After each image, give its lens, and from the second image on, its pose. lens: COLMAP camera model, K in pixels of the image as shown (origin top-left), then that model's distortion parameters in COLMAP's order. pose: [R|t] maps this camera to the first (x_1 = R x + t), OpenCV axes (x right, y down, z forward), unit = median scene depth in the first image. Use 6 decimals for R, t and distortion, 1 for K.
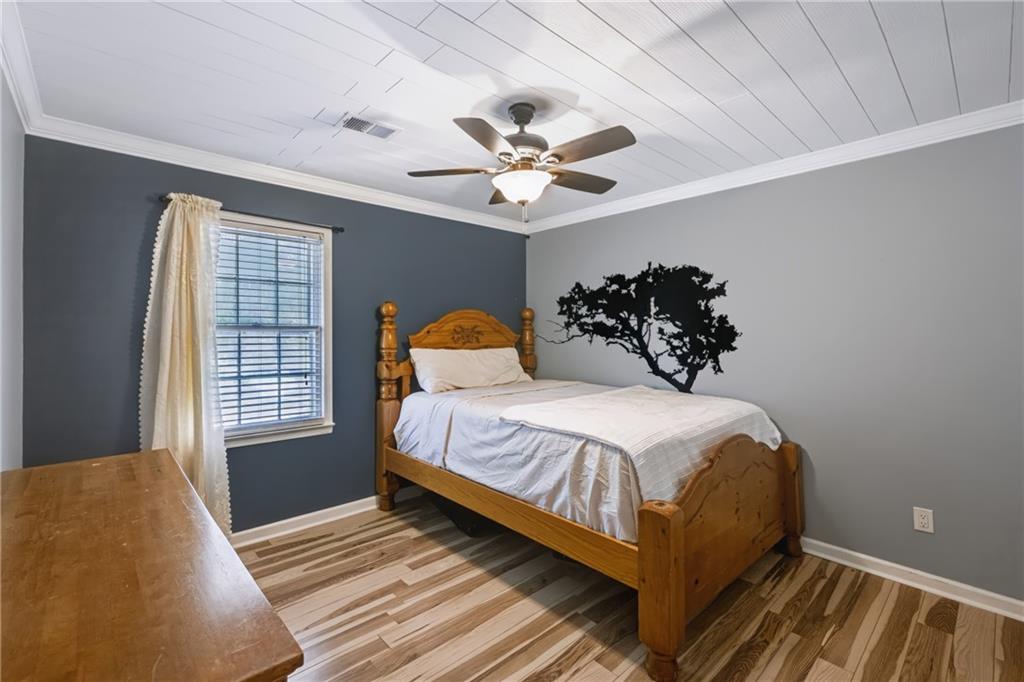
lens RADIAL K [[447.2, 0, 499.4], [0, 447.2, 333.2], [0, 0, 1]] dist [0.001982, 0.000231]
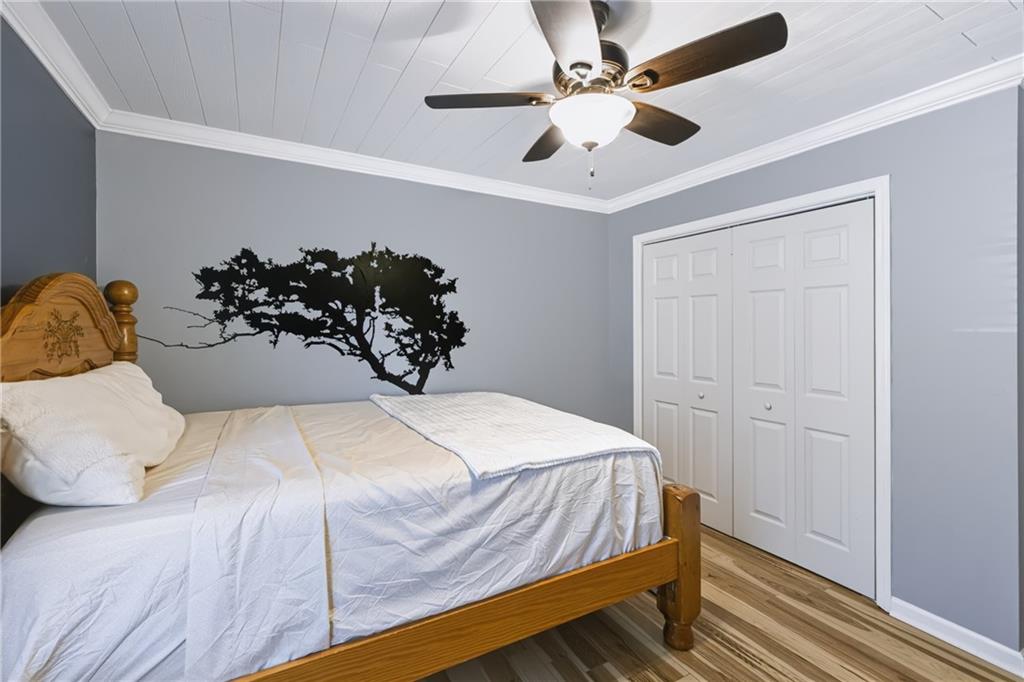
lens RADIAL K [[445.5, 0, 506.5], [0, 445.5, 320.6], [0, 0, 1]] dist [-0.000337, -0.000007]
pose [[0.225758, 0.011161, 0.974119, -0.407250], [-0.000257, 0.999935, -0.011398, -0.007531], [-0.974183, 0.002323, 0.225747, 0.587864]]
